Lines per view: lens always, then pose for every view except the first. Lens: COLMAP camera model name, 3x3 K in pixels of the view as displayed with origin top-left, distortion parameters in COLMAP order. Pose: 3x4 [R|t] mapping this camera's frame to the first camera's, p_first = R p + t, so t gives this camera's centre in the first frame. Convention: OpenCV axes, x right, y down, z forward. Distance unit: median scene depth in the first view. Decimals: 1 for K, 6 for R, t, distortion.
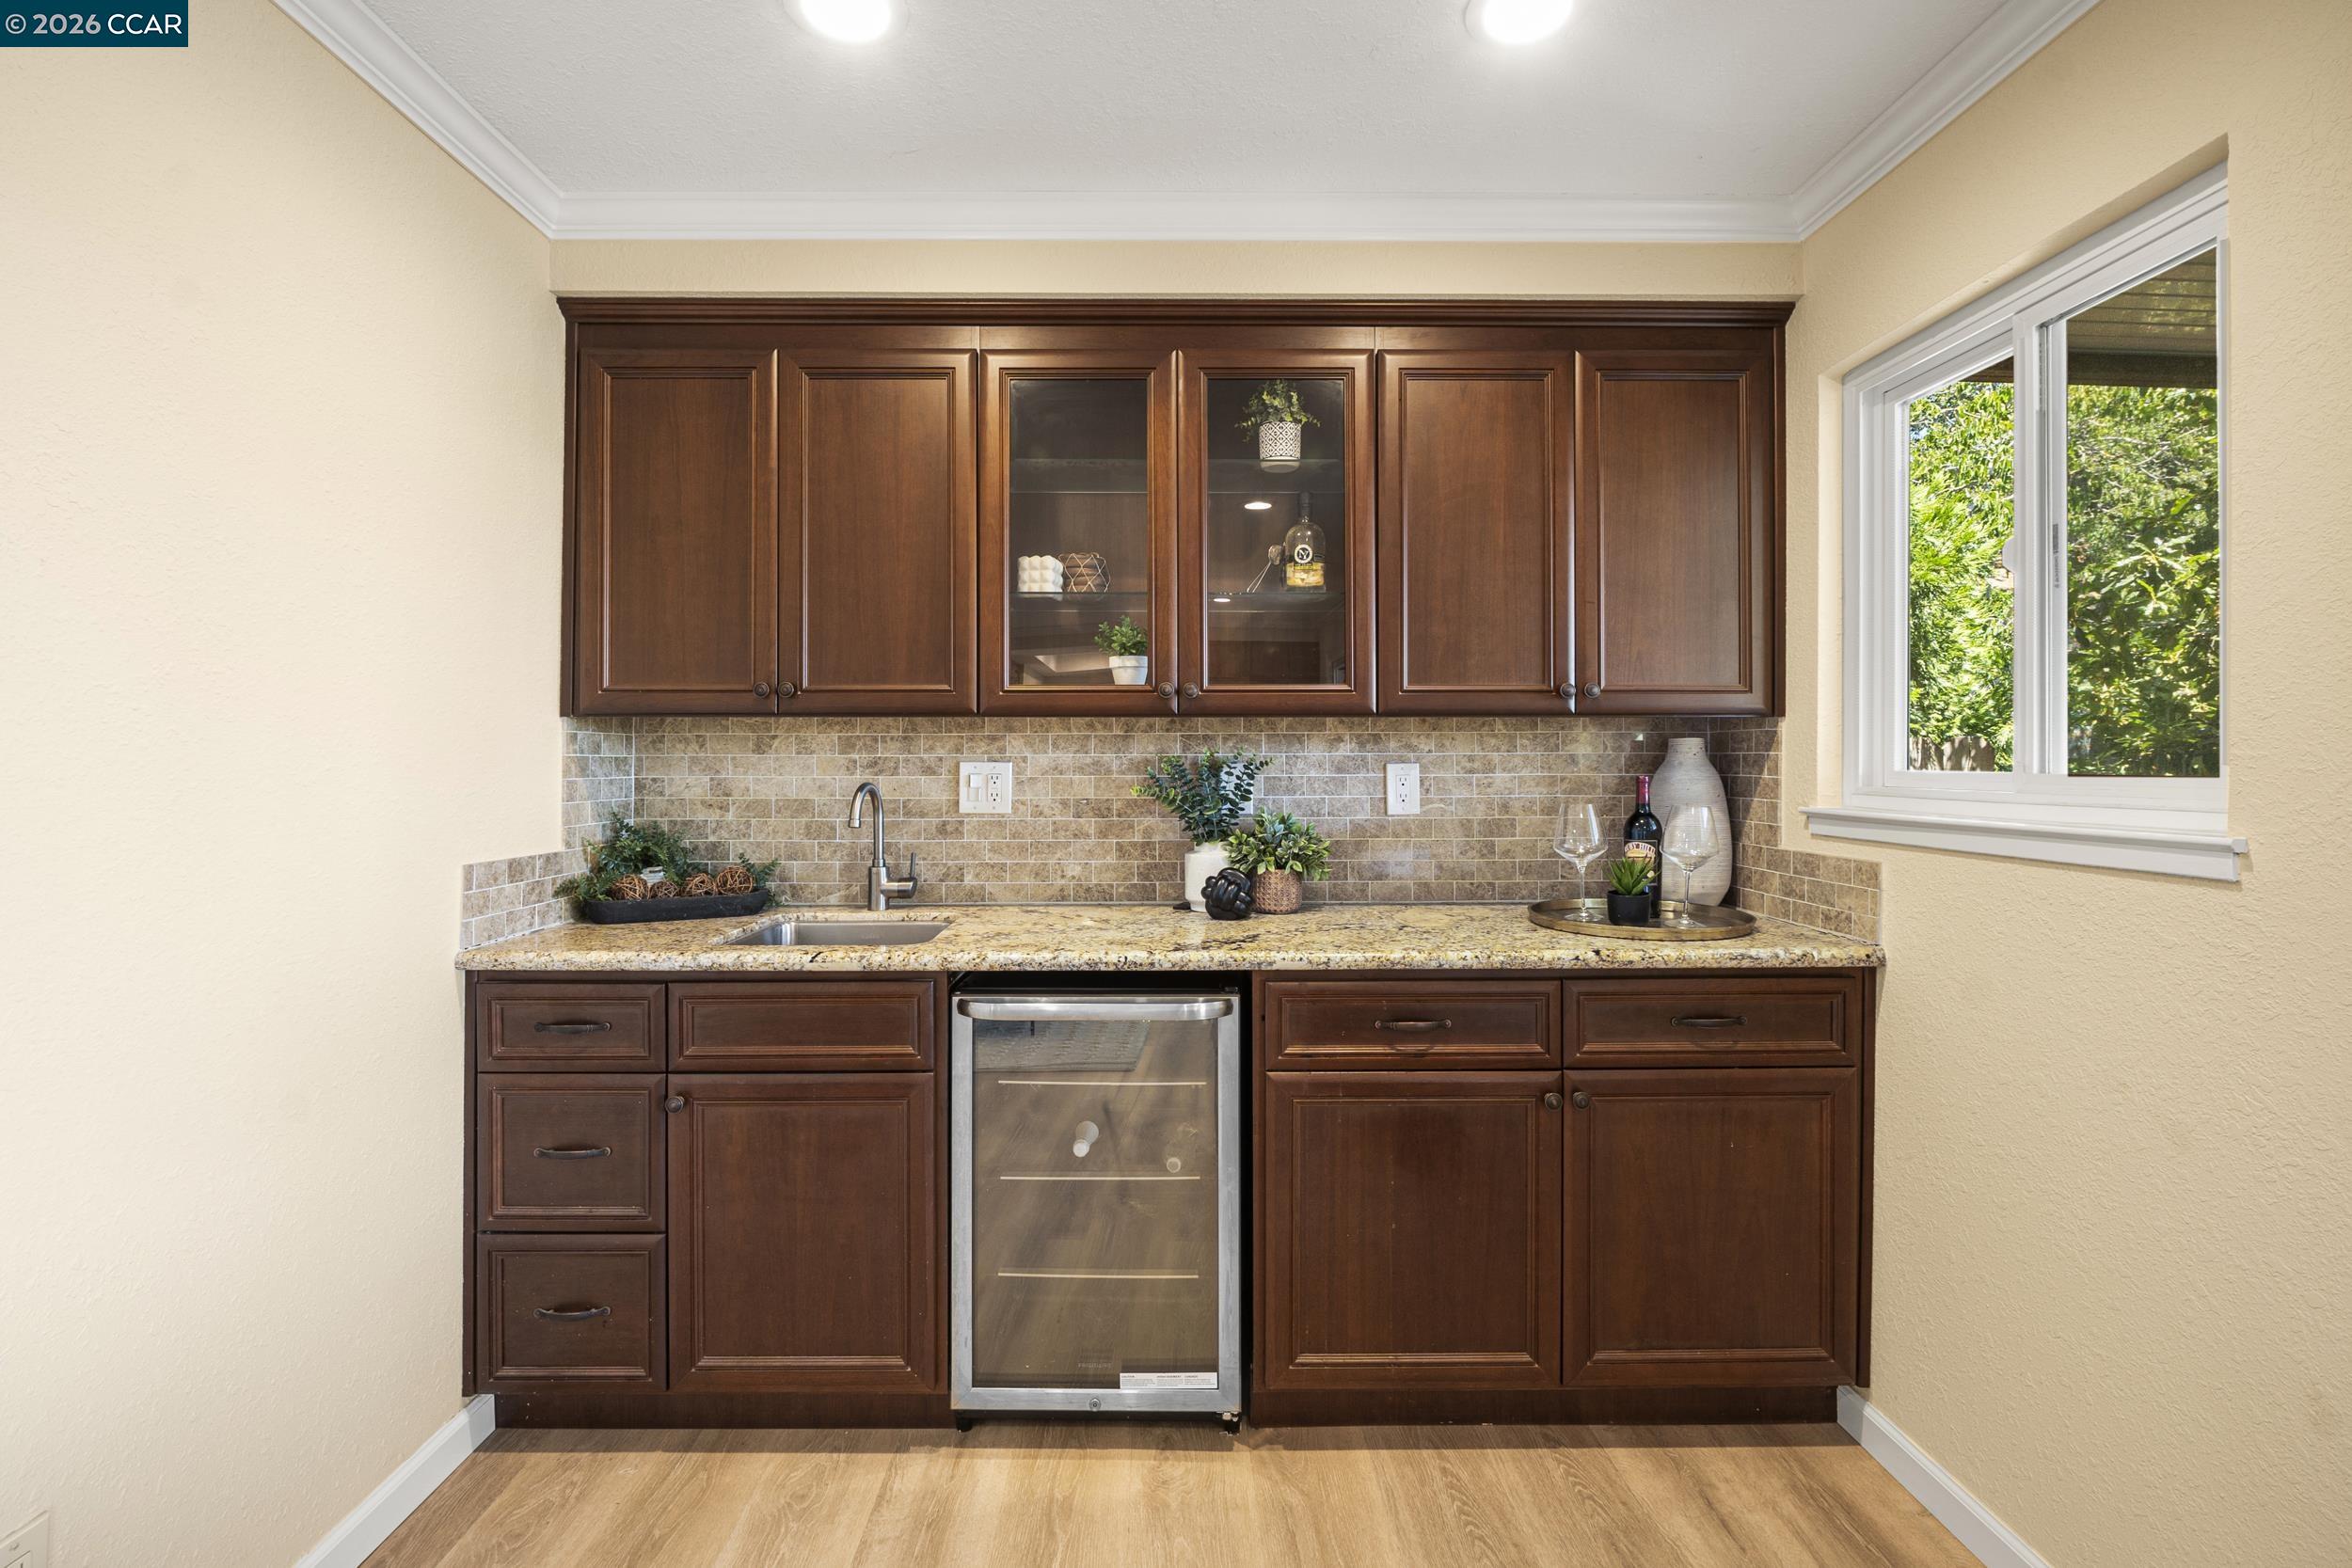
lens RADIAL K [[1097.4, 0, 1176.2], [0, 1097.4, 760.6], [0, 0, 1]] dist [-0.012996, -0.000180]
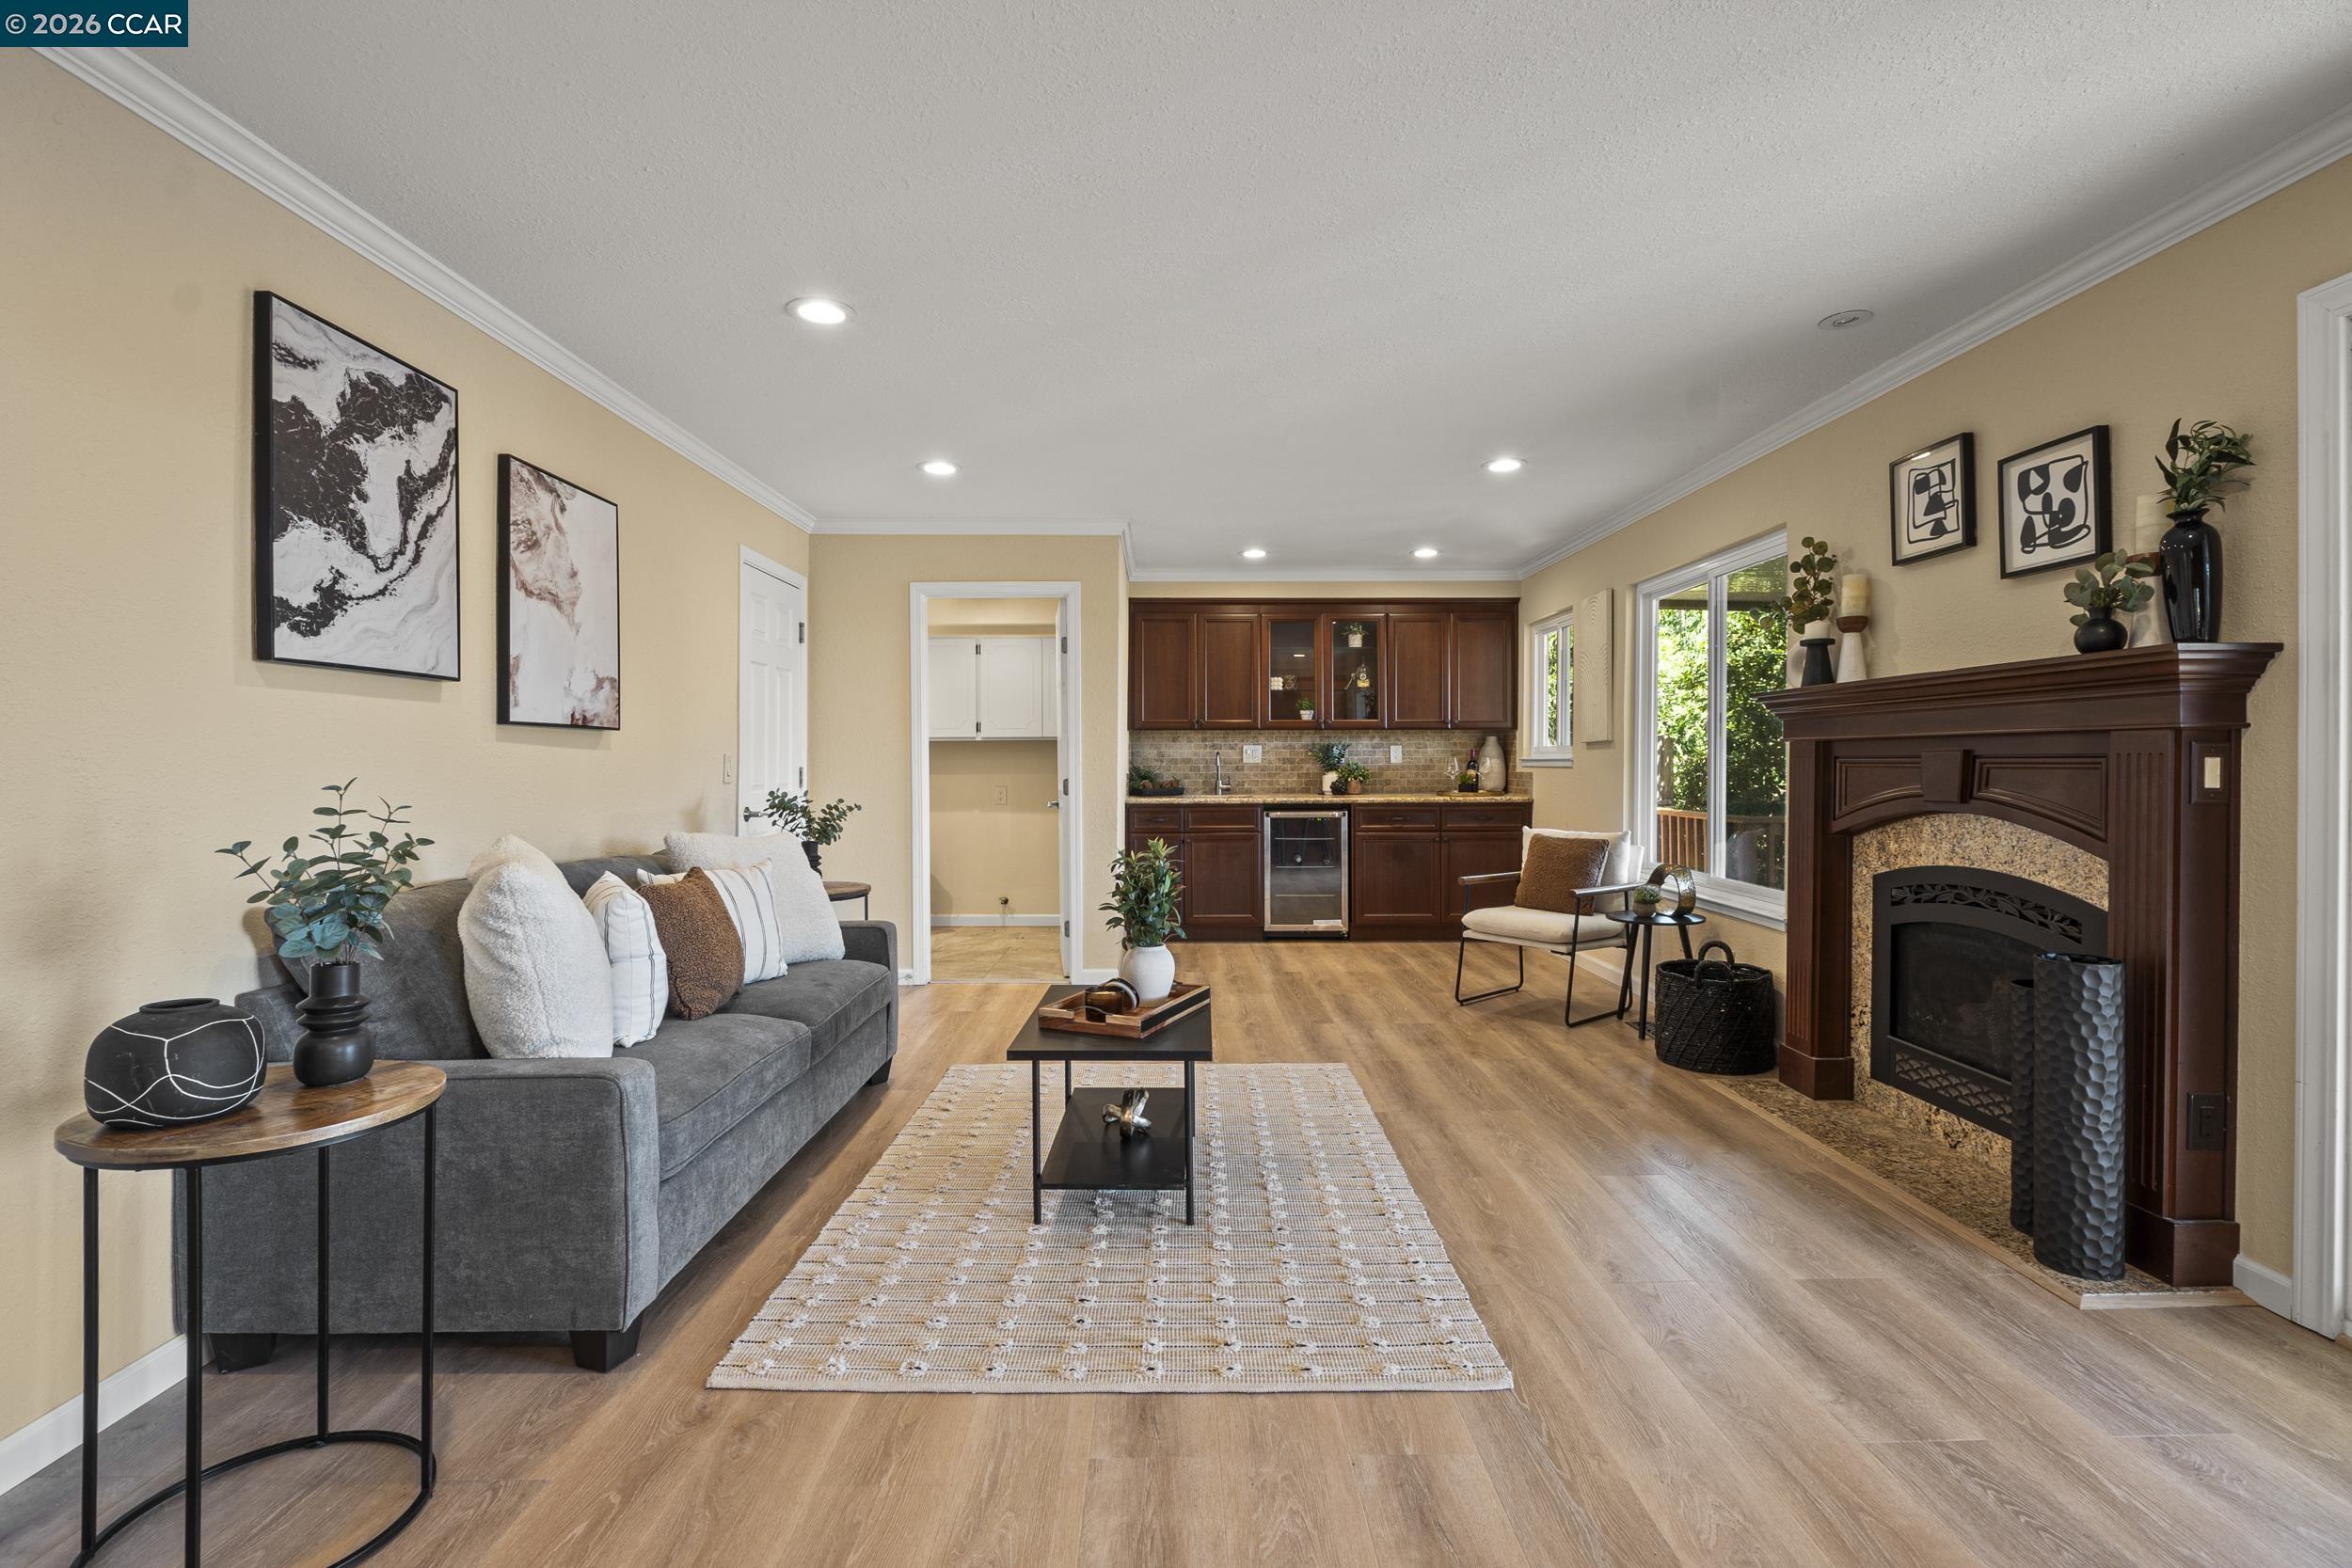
lens RADIAL K [[1097.4, 0, 1176.2], [0, 1097.4, 760.6], [0, 0, 1]] dist [-0.012996, -0.000180]
pose [[0.999986, -0.002299, -0.004662, -0.389690], [0.002301, 0.999997, 0.000375, 0.044189], [0.004662, -0.000386, 0.999989, -2.057997]]
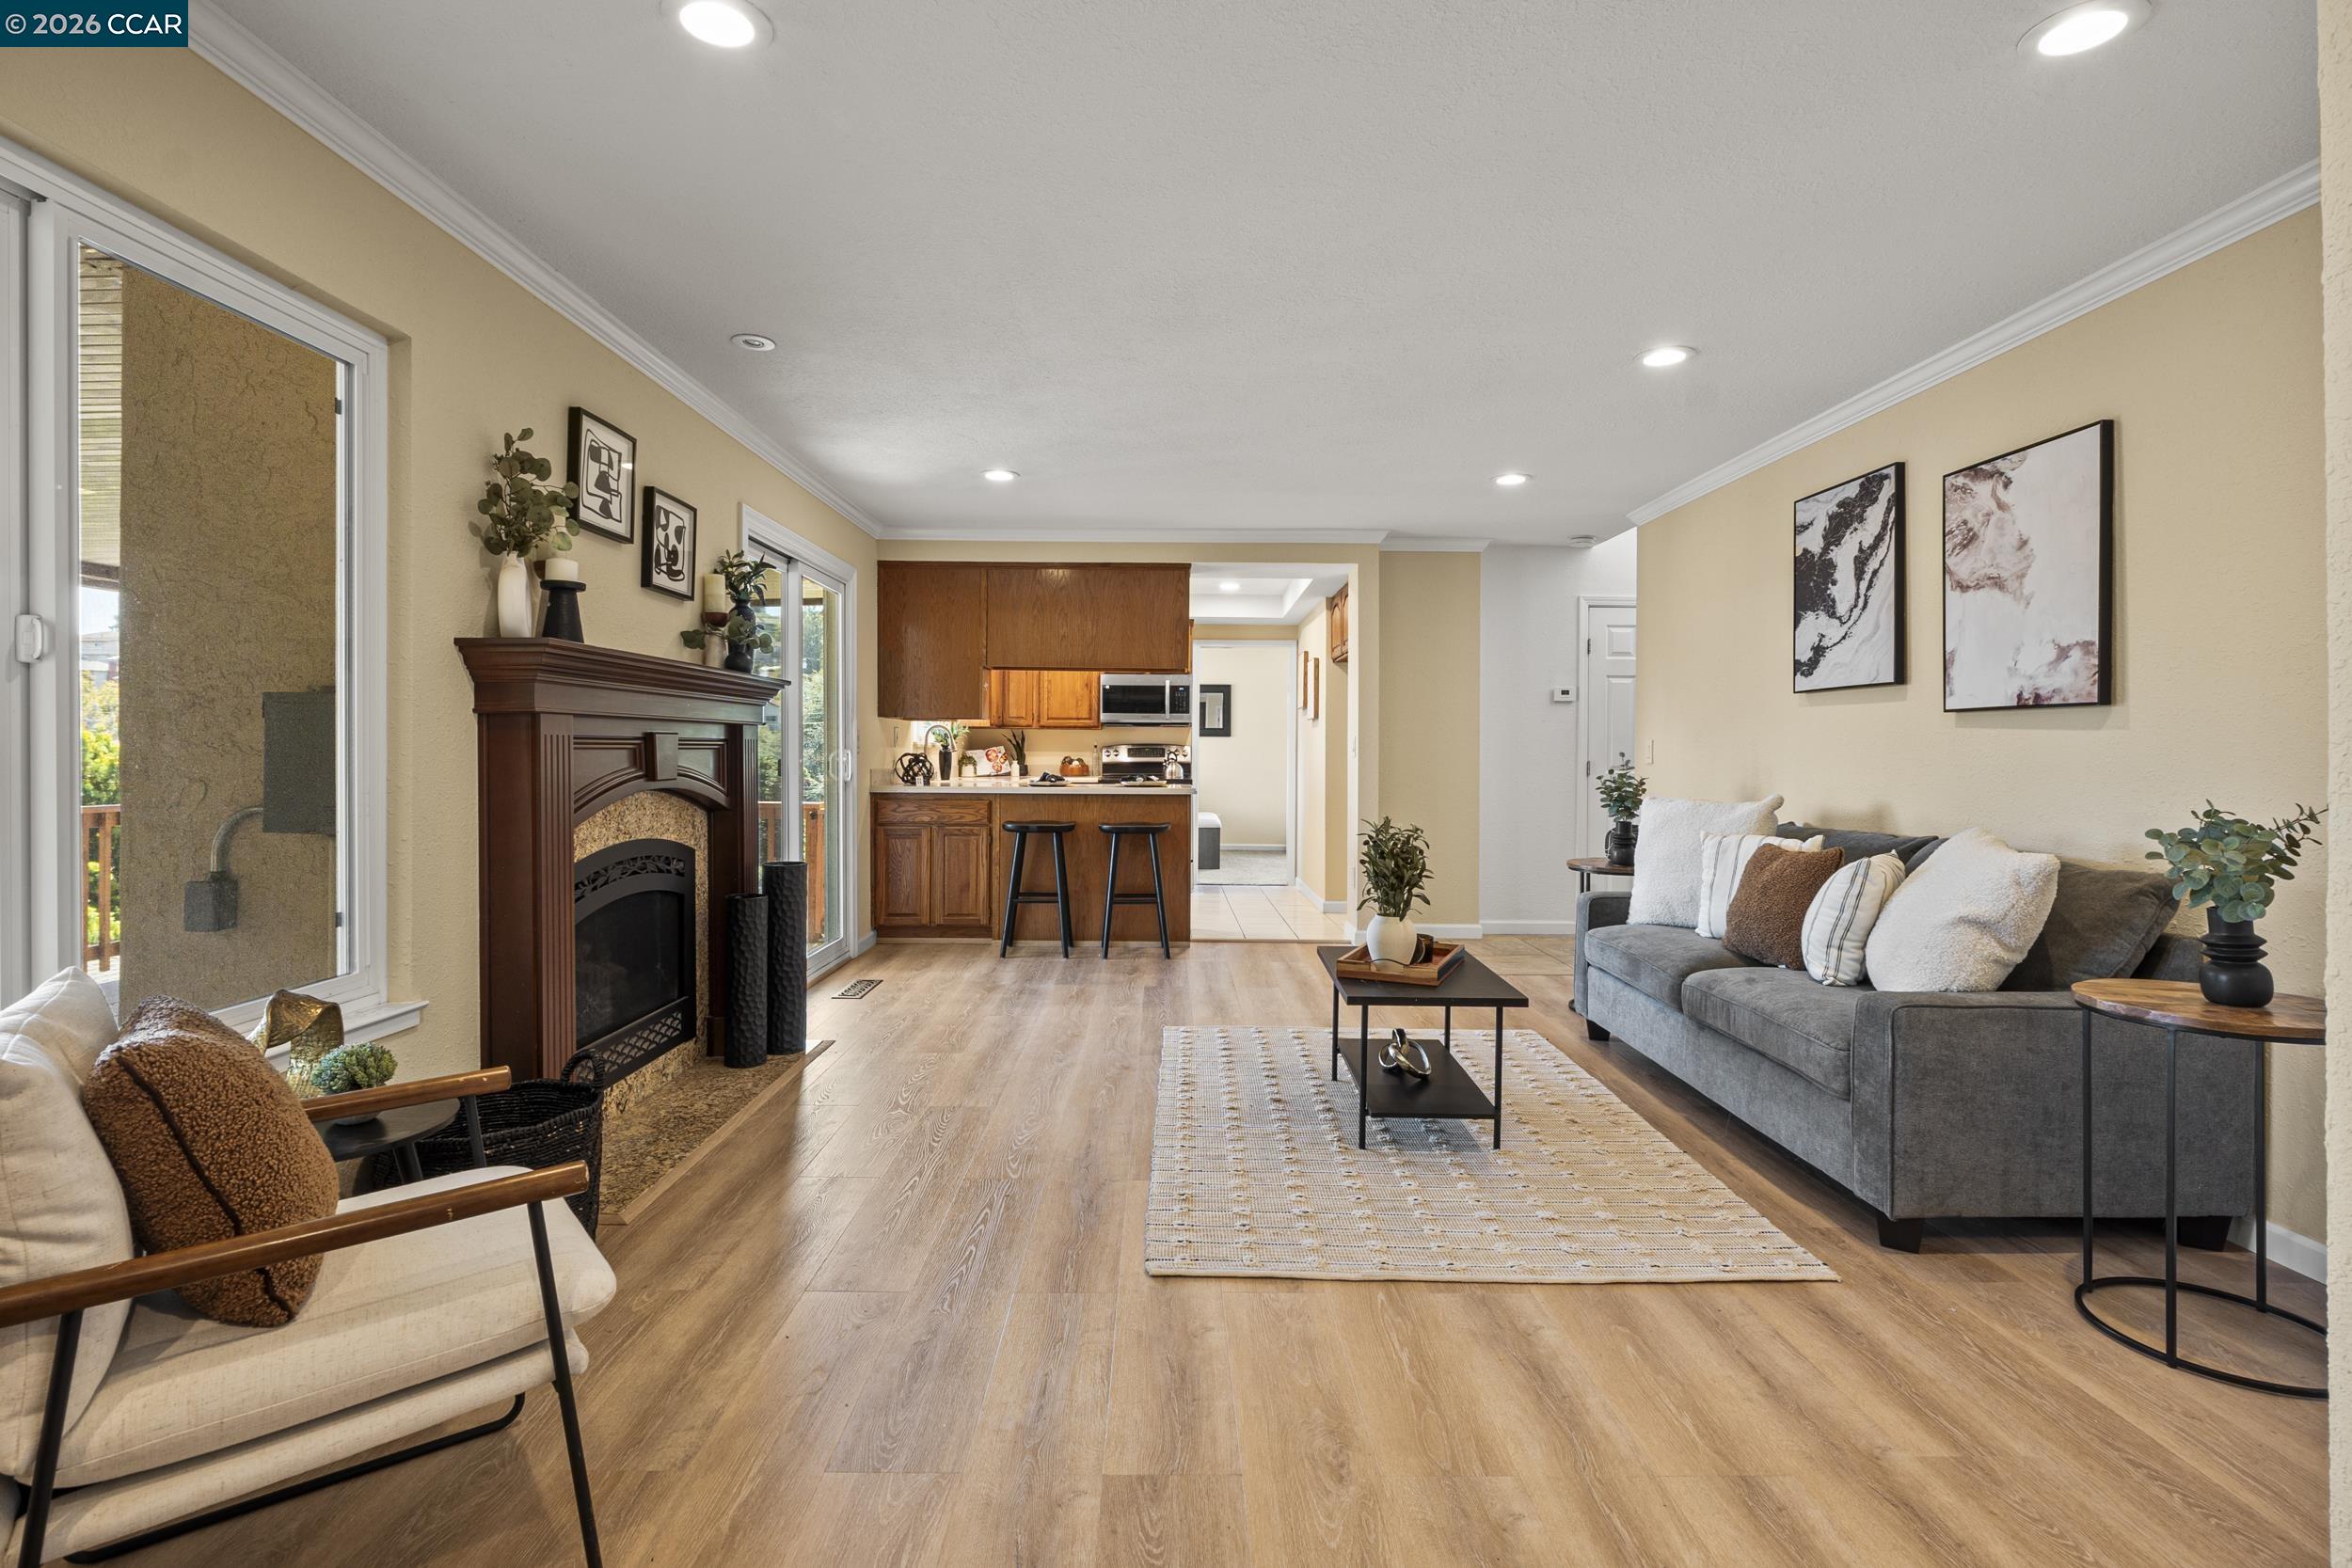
lens RADIAL K [[1097.4, 0, 1176.2], [0, 1097.4, 760.6], [0, 0, 1]] dist [-0.012996, -0.000180]
pose [[-0.999983, -0.003609, 0.004581, -0.161575], [-0.003569, 0.999957, 0.008544, 0.055681], [-0.004612, 0.008527, -0.999953, 0.651884]]
